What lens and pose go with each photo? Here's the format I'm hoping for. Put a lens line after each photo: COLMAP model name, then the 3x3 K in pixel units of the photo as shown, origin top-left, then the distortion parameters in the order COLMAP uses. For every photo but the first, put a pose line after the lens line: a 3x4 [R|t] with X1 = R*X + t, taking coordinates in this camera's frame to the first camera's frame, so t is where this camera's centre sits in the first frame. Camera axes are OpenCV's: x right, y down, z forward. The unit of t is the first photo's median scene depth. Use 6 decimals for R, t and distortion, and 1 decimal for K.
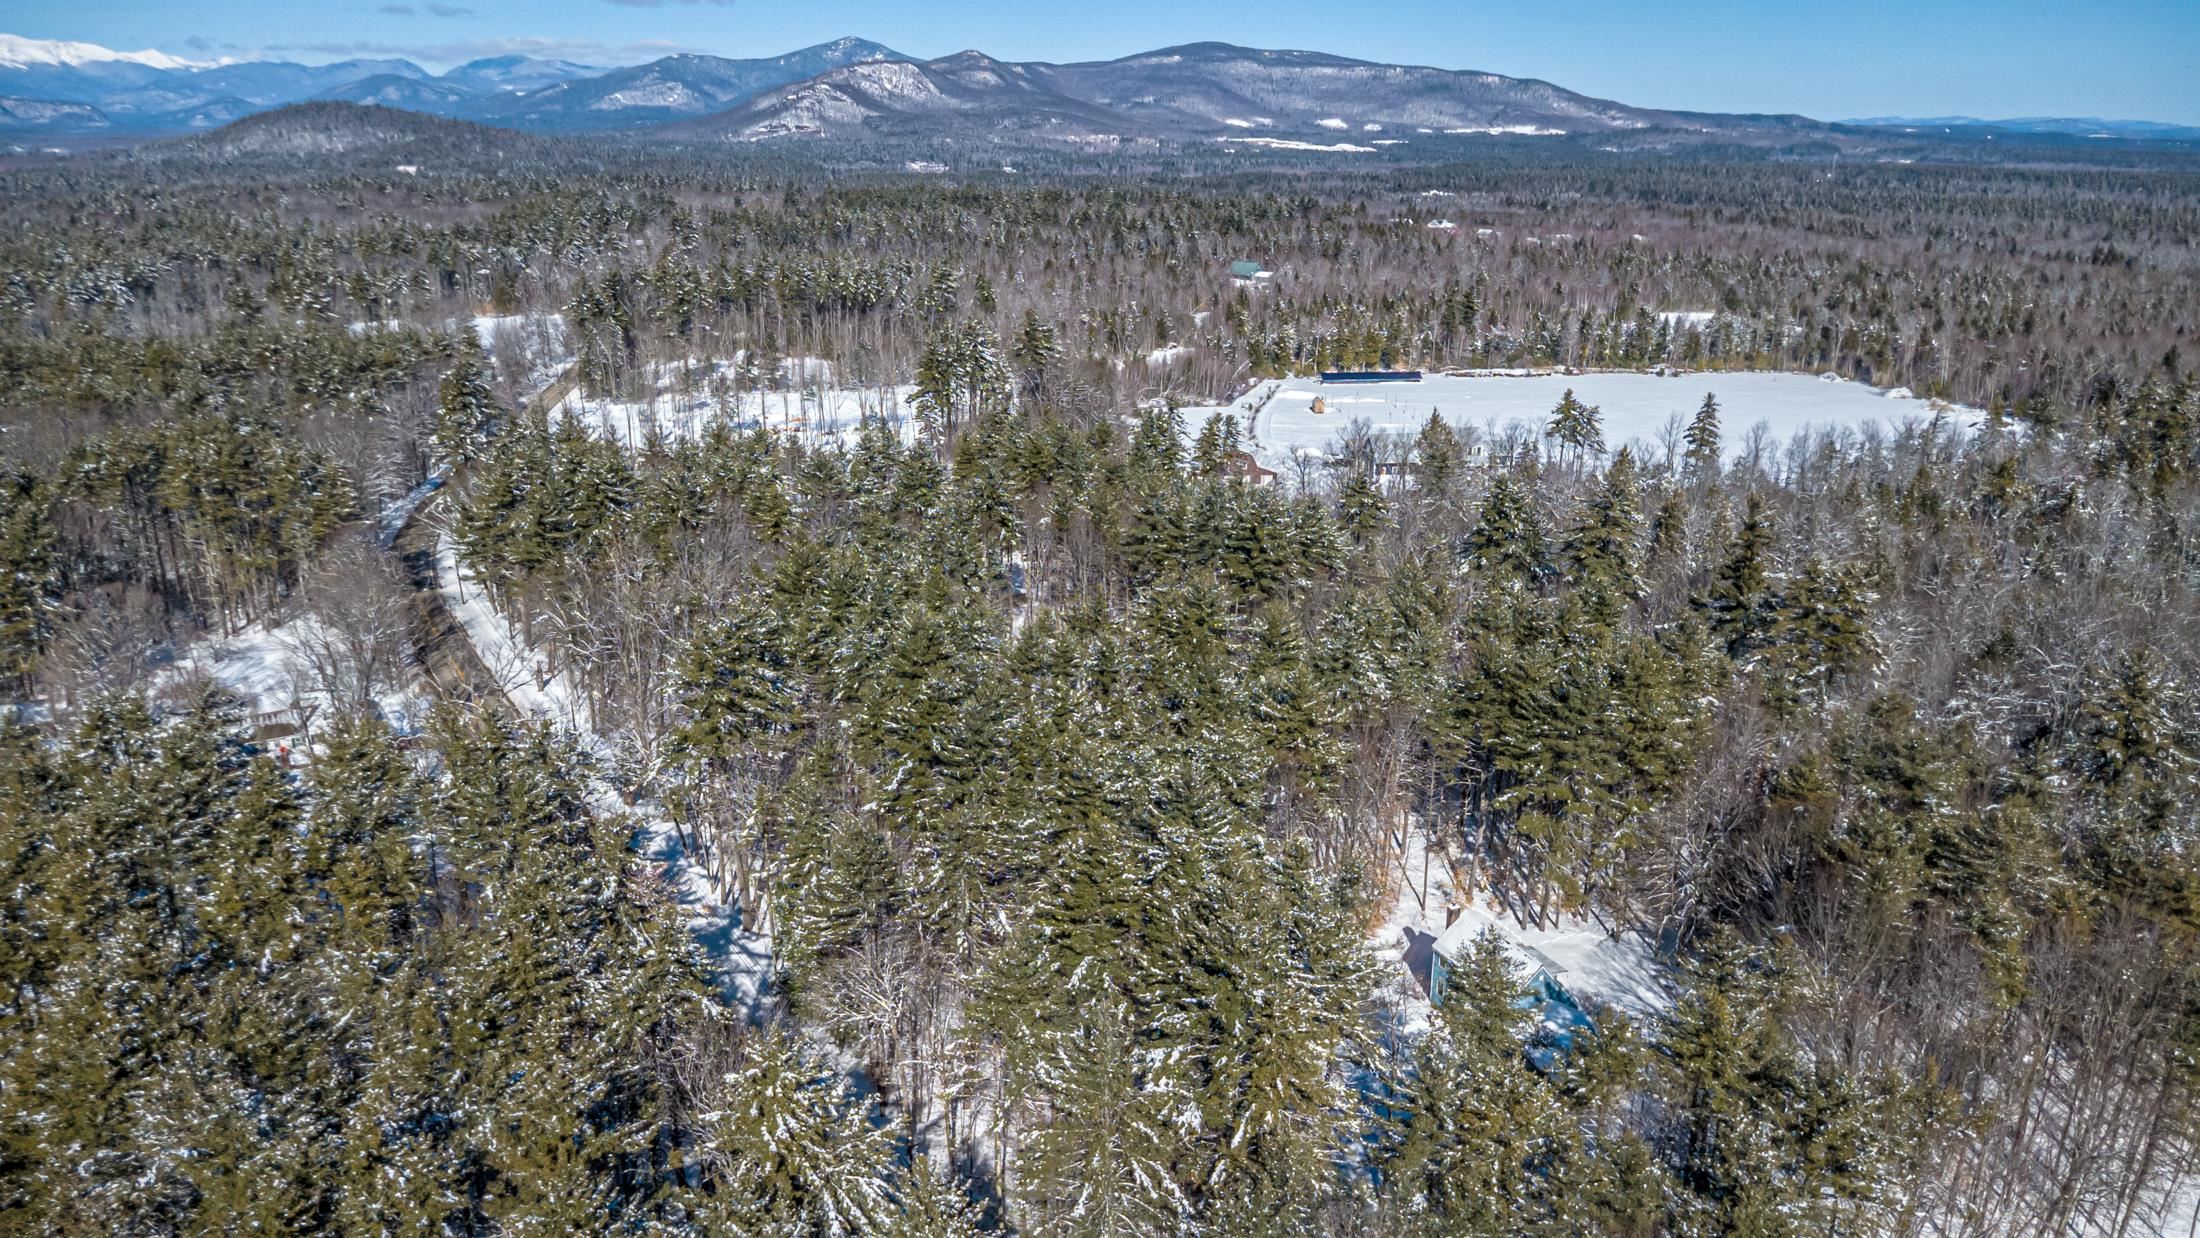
lens RADIAL K [[1514.8, 0, 1100.0], [0, 1514.8, 619.0], [0, 0, 1]] dist [0.049358, -0.034082]
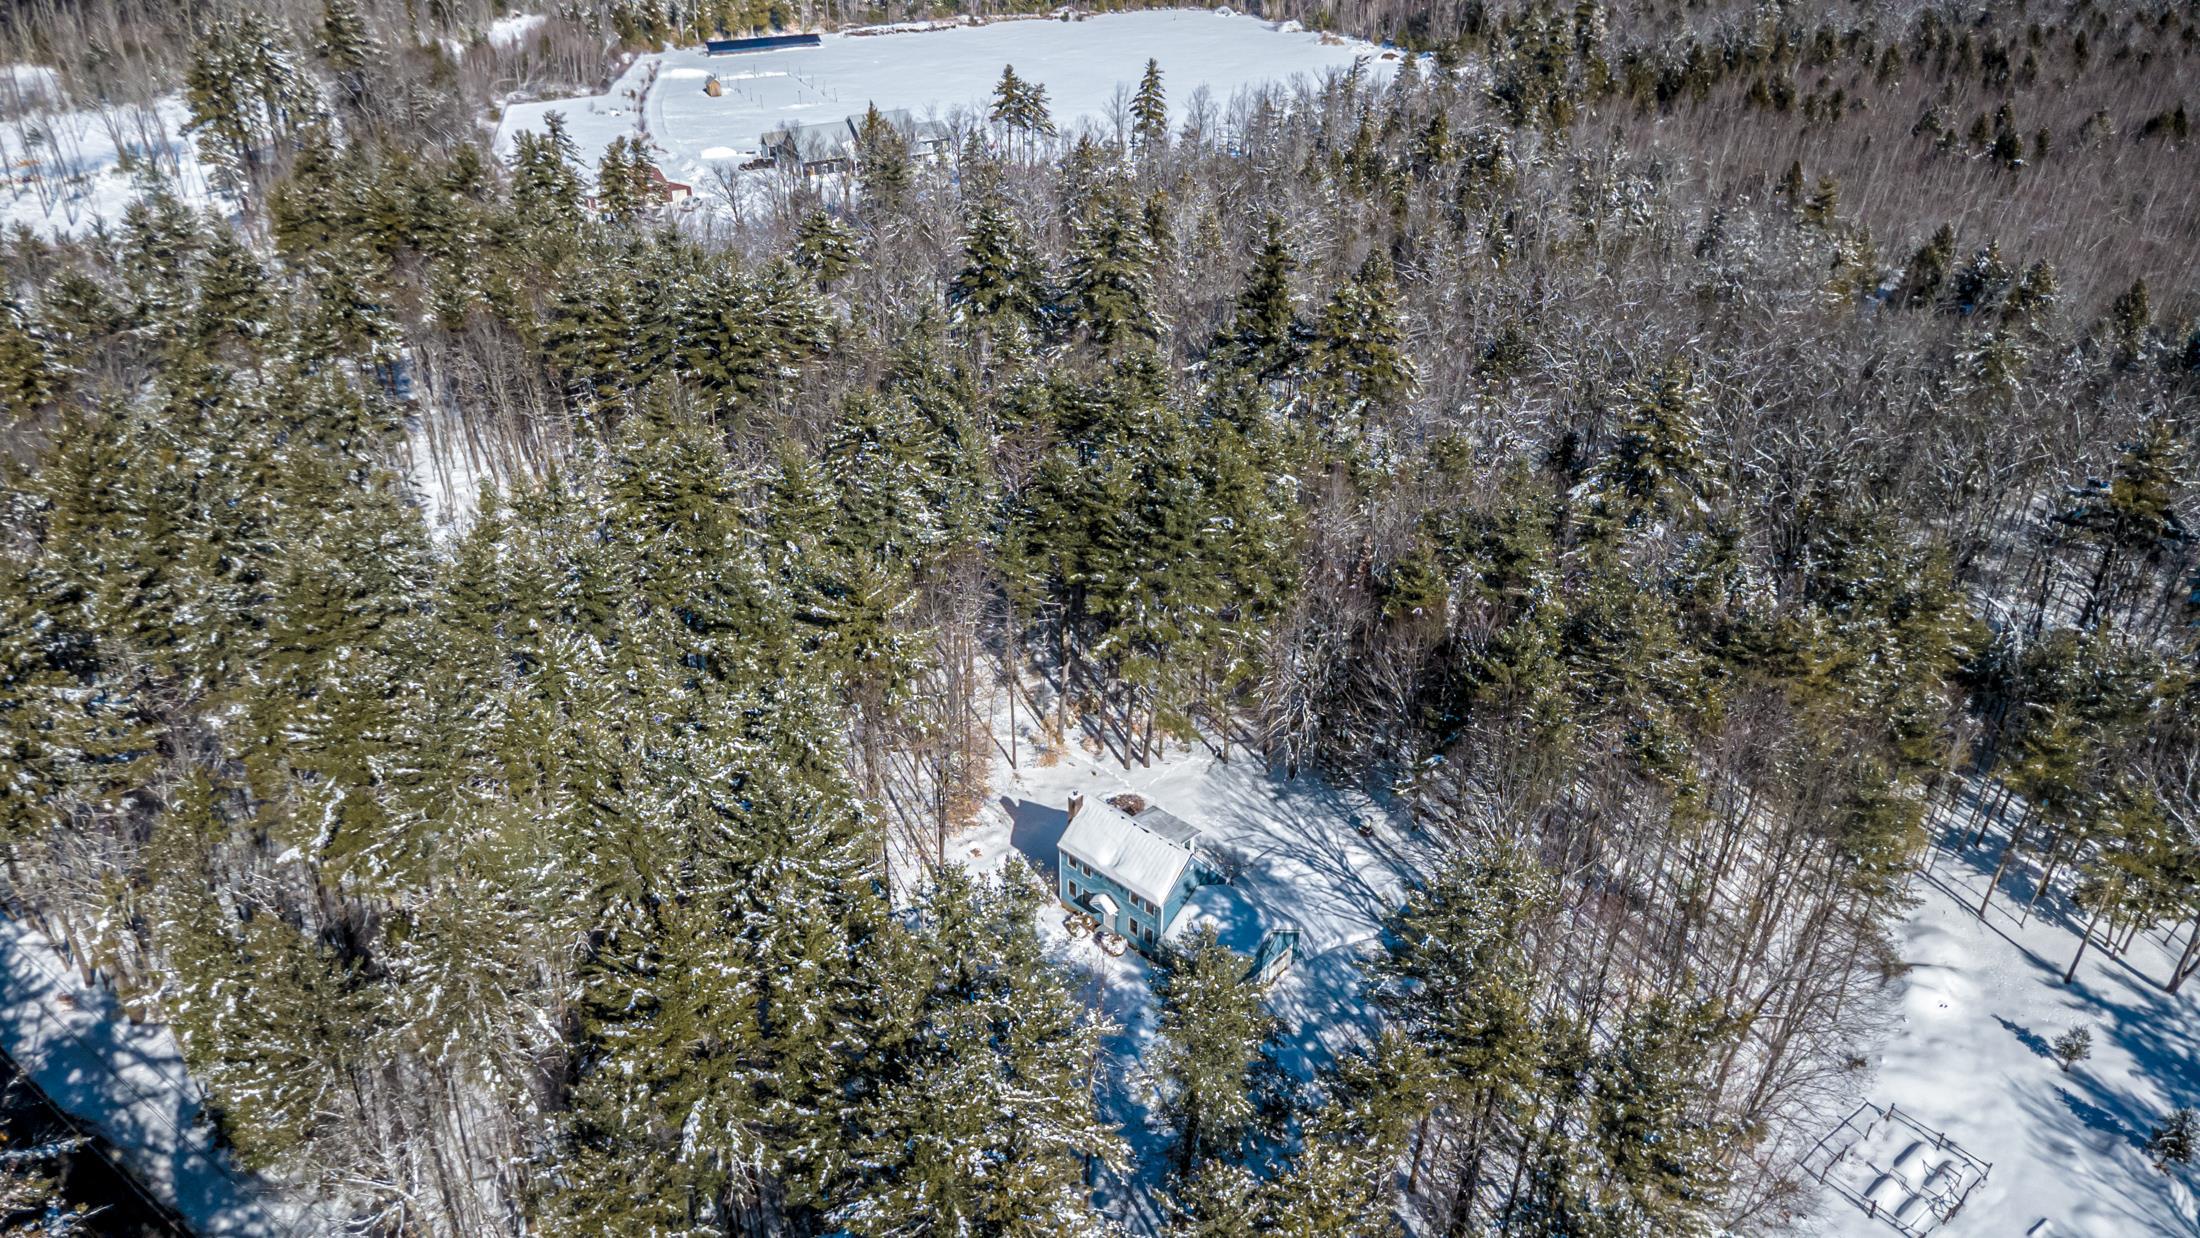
lens RADIAL K [[1553.7, 0, 1100.0], [0, 1553.7, 619.0], [0, 0, 1]] dist [0.028415, -0.033773]
pose [[0.923677, -0.192656, 0.331217, -0.012627], [0.119096, 0.965942, 0.229723, -0.057288], [-0.364194, -0.172743, 0.915162, 0.120405]]
